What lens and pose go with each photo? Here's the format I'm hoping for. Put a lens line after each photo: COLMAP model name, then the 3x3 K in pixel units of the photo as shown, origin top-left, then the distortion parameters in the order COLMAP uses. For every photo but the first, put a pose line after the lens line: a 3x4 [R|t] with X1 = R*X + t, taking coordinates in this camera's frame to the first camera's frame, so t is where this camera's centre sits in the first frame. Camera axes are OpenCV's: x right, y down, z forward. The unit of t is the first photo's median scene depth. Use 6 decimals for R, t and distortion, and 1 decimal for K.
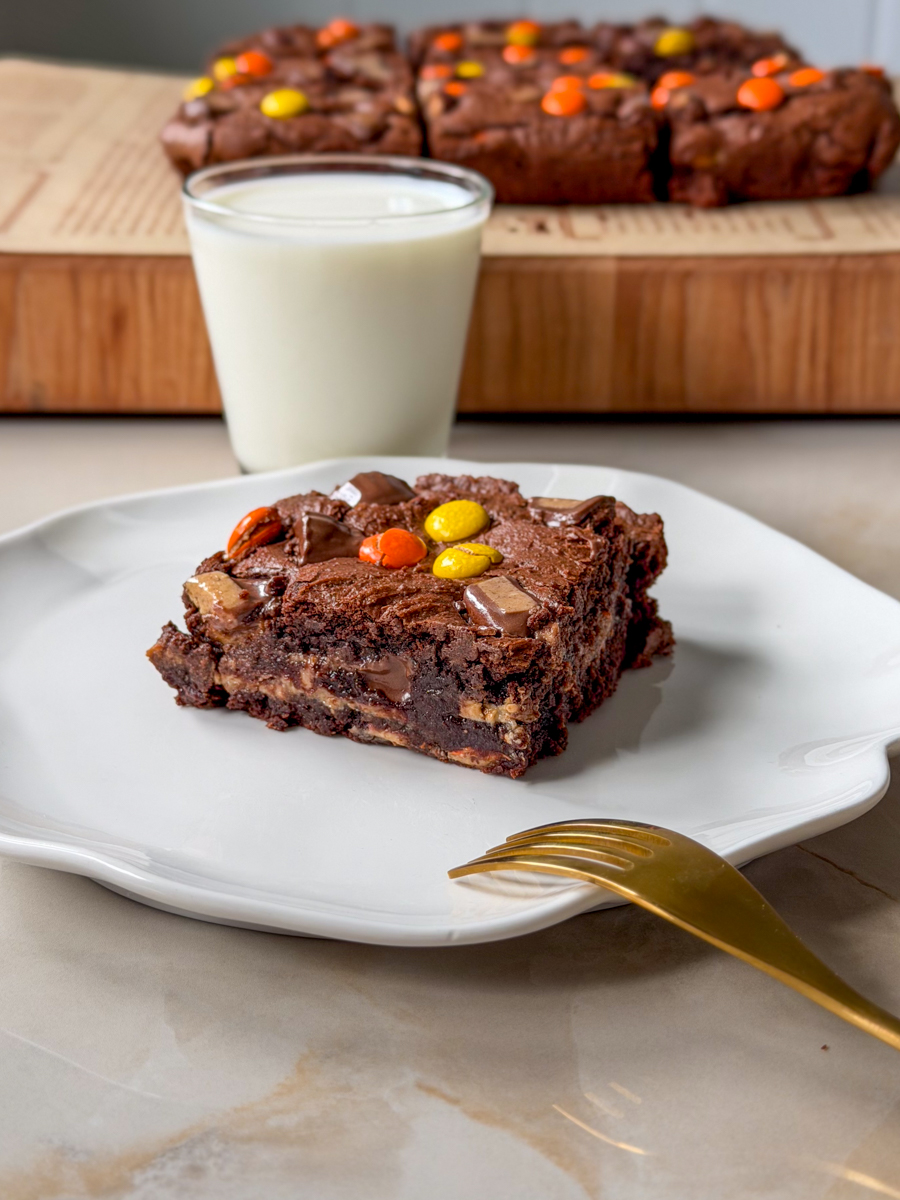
lens RADIAL K [[1692.4, 0, 451.0], [0, 1692.4, 600.9], [0, 0, 1]] dist [0.224093, 0.000000]
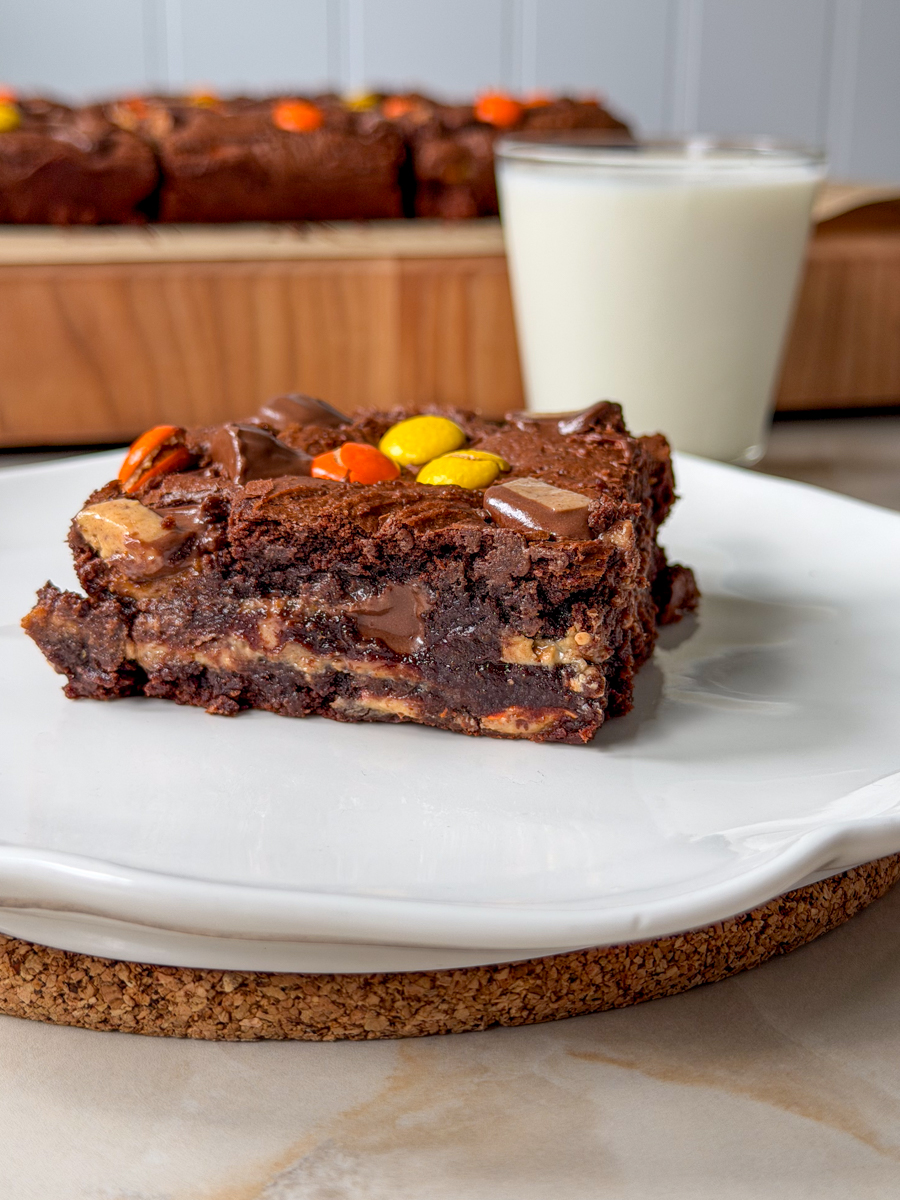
lens RADIAL K [[1692.4, 0, 447.2], [0, 1692.4, 598.0], [0, 0, 1]] dist [0.224093, 0.000000]
pose [[0.982740, -0.058378, 0.175538, -0.134038], [0.075090, 0.993097, -0.090116, 0.099423], [-0.169065, 0.101741, 0.980340, 0.293679]]
